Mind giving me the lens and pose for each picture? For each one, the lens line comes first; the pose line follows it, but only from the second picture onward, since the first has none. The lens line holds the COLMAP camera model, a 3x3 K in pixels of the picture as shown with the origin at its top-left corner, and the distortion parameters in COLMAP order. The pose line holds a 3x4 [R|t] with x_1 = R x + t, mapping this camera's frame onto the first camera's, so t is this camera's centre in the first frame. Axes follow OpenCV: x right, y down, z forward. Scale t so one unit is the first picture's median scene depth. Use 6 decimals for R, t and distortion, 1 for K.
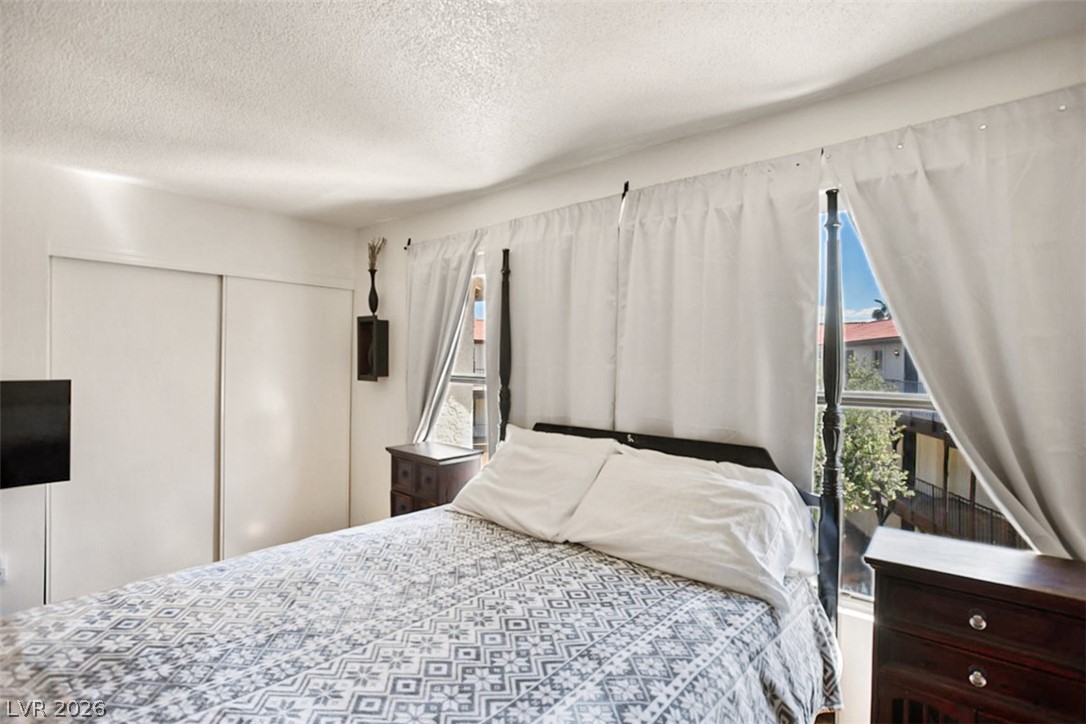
lens RADIAL K [[528.3, 0, 546.6], [0, 528.3, 356.9], [0, 0, 1]] dist [-0.056675, 0.025277]
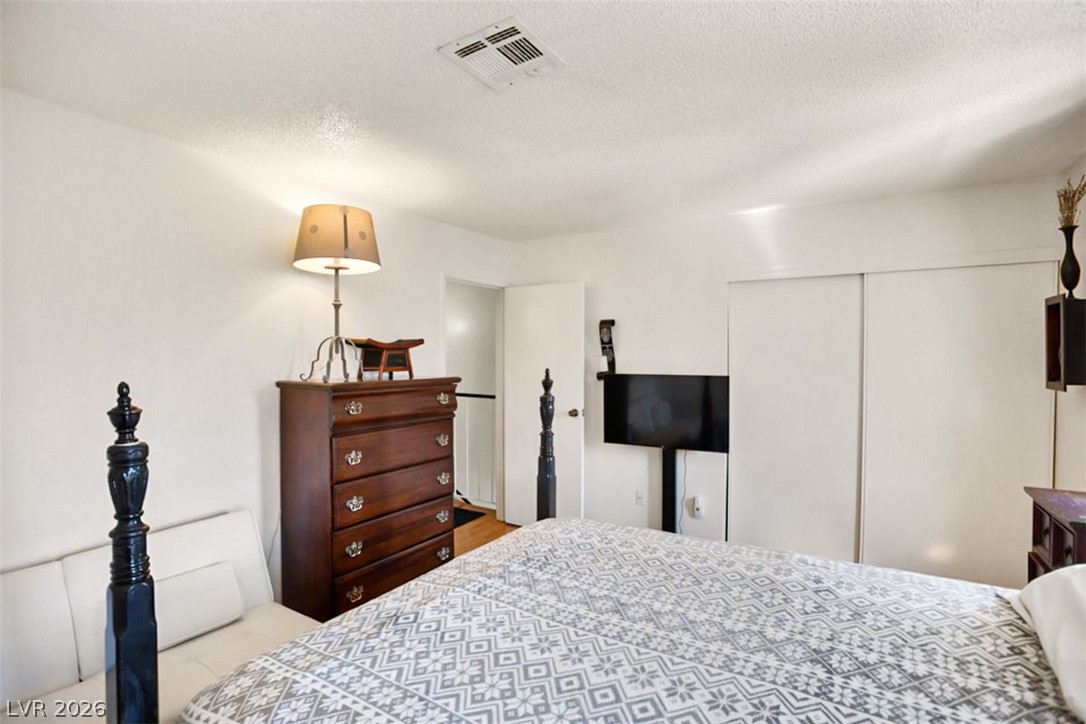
lens RADIAL K [[527.6, 0, 555.7], [0, 527.6, 357.9], [0, 0, 1]] dist [-0.057263, 0.024588]
pose [[0.164234, -0.007513, -0.986393, 0.416685], [0.010727, 0.999925, -0.005830, 0.002568], [0.986363, -0.009623, 0.164302, 0.464526]]
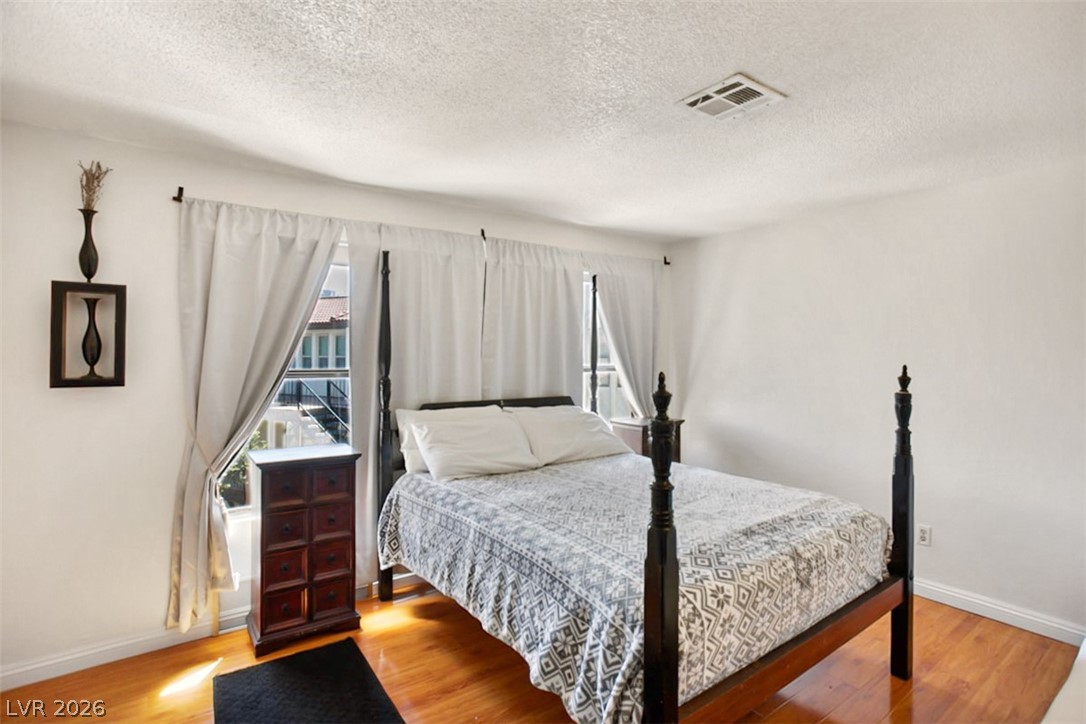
lens RADIAL K [[528.3, 0, 546.6], [0, 528.3, 356.9], [0, 0, 1]] dist [-0.056675, 0.025277]
pose [[0.223160, -0.017185, 0.974630, -1.595637], [-0.009164, 0.999763, 0.019726, -0.014465], [-0.974739, -0.013334, 0.222950, 0.643847]]
